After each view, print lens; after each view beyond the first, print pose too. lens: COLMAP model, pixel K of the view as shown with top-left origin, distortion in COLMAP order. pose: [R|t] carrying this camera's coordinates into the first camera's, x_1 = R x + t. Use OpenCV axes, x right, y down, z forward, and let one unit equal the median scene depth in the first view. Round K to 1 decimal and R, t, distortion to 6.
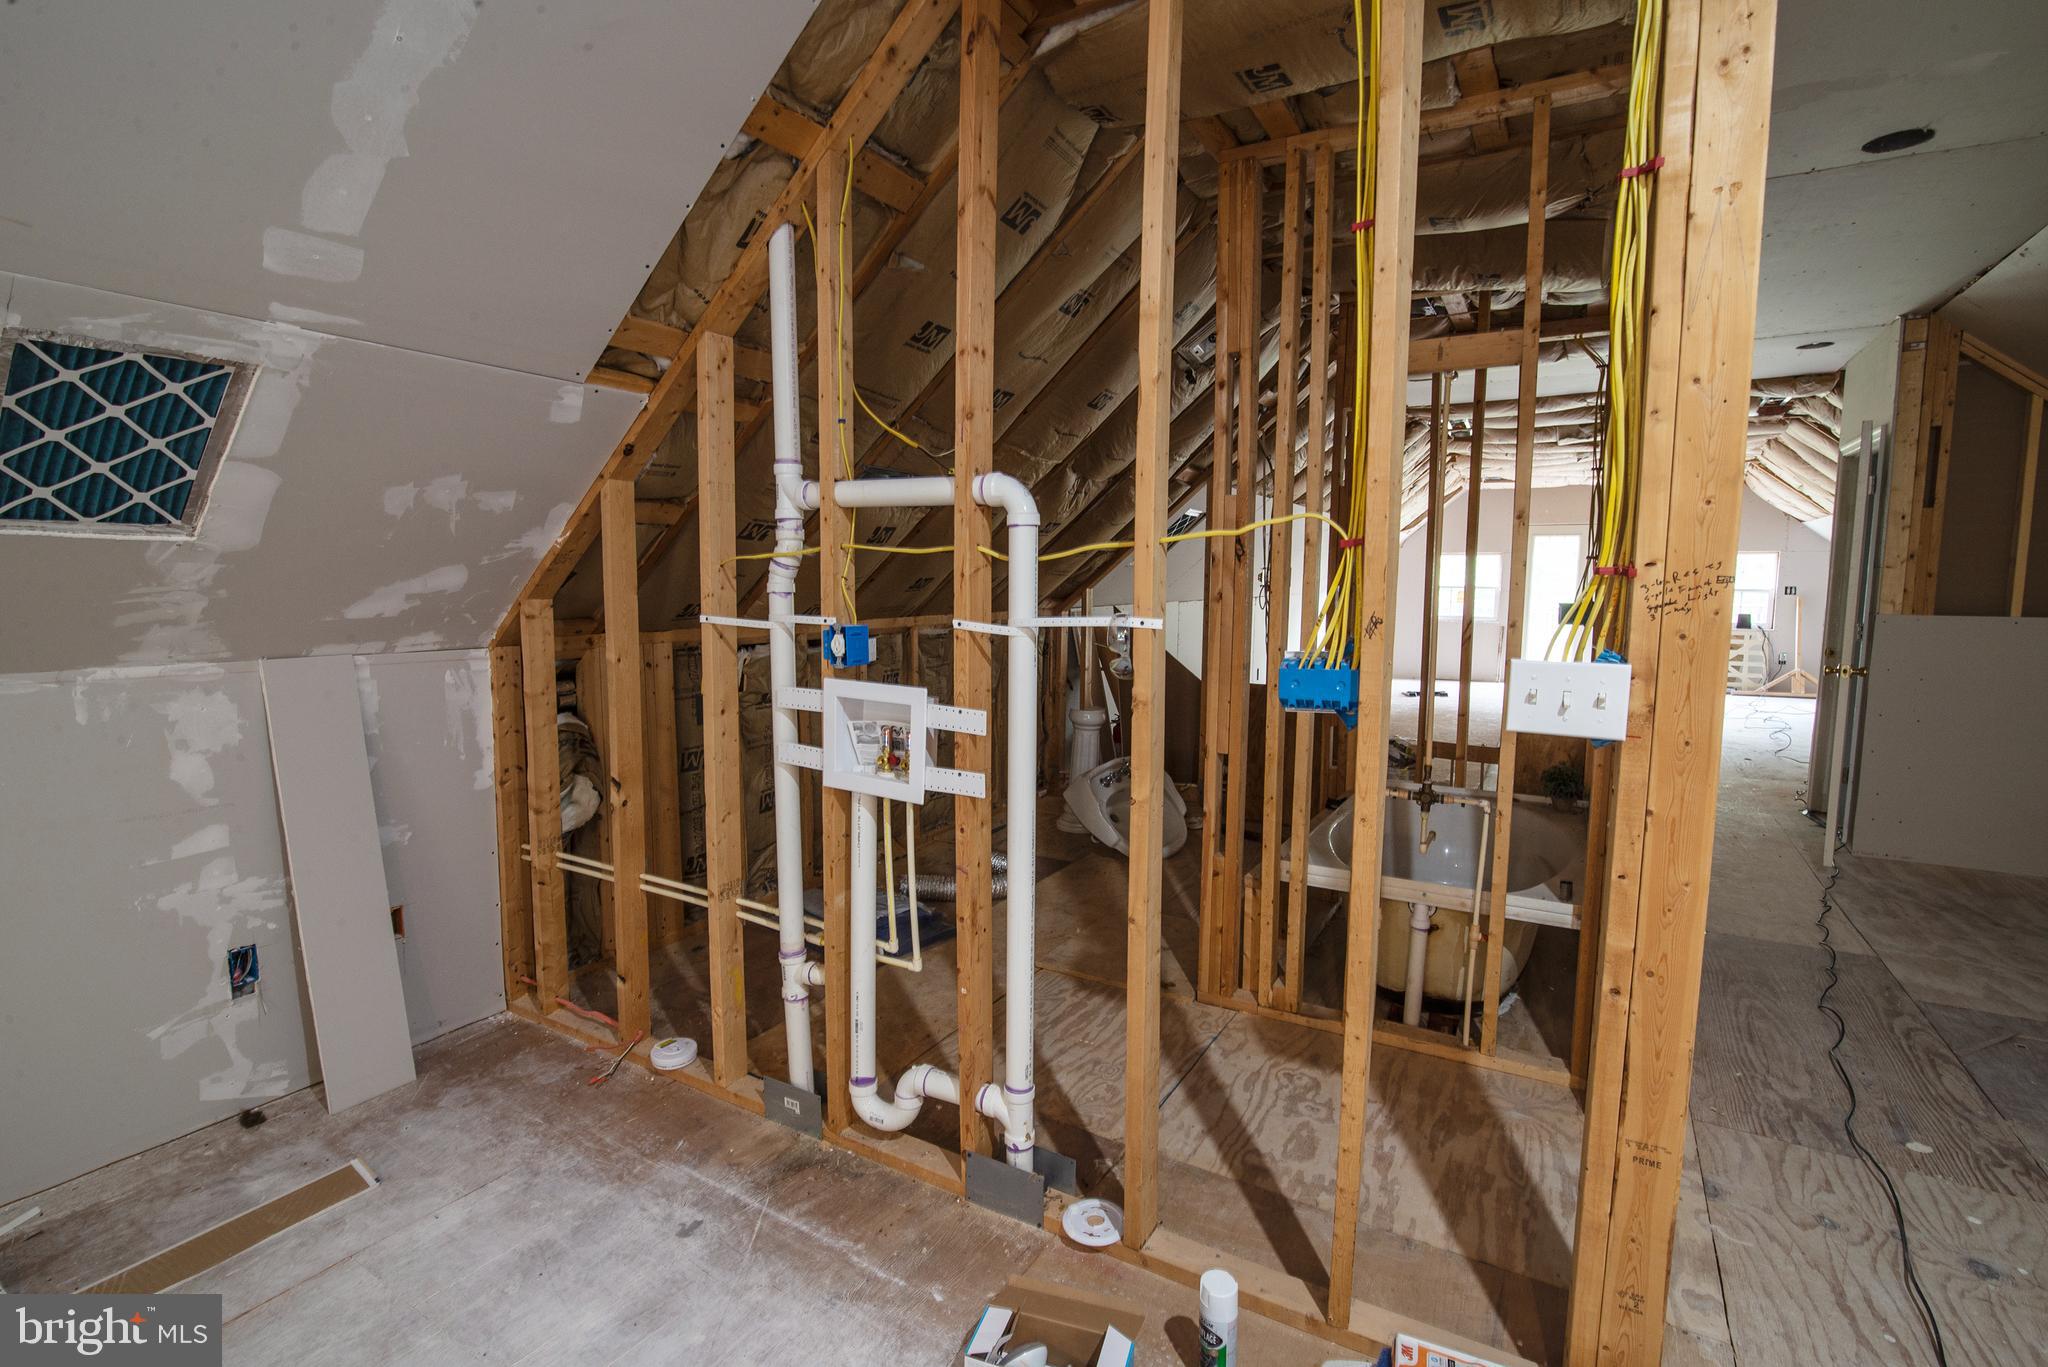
lens RADIAL K [[943.8, 0, 1018.4], [0, 943.8, 685.2], [0, 0, 1]] dist [-0.018488, 0.001763]
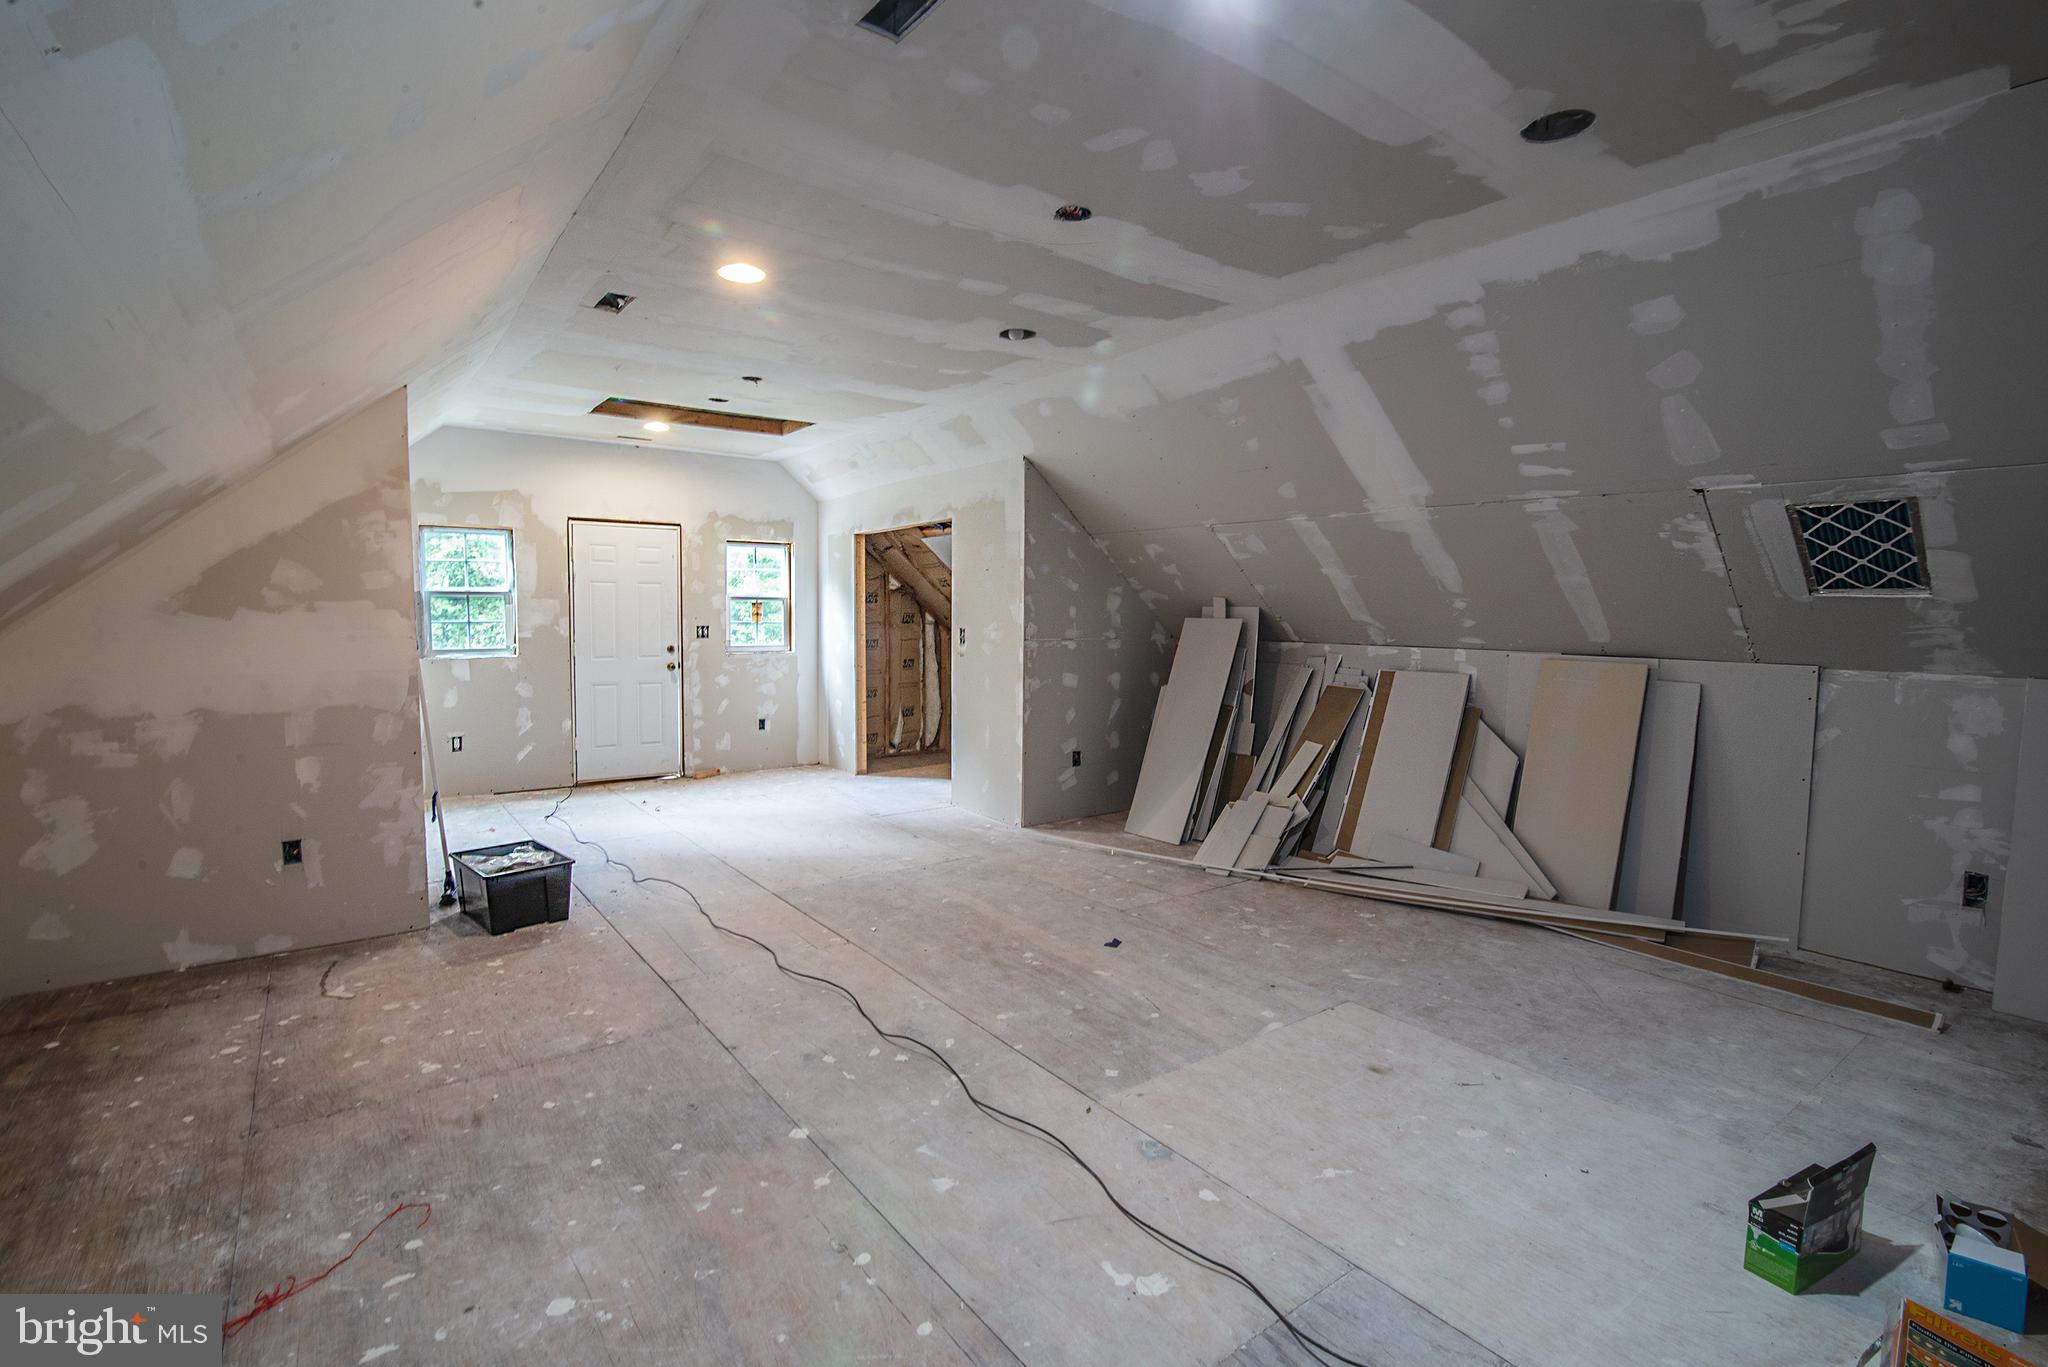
lens RADIAL K [[943.8, 0, 1027.6], [0, 943.8, 688.3], [0, 0, 1]] dist [-0.018488, 0.001763]
pose [[-0.364703, 0.068700, -0.928586, 1.156048], [-0.109234, 0.987231, 0.115941, -0.010472], [0.924694, 0.143717, -0.352542, 0.111641]]
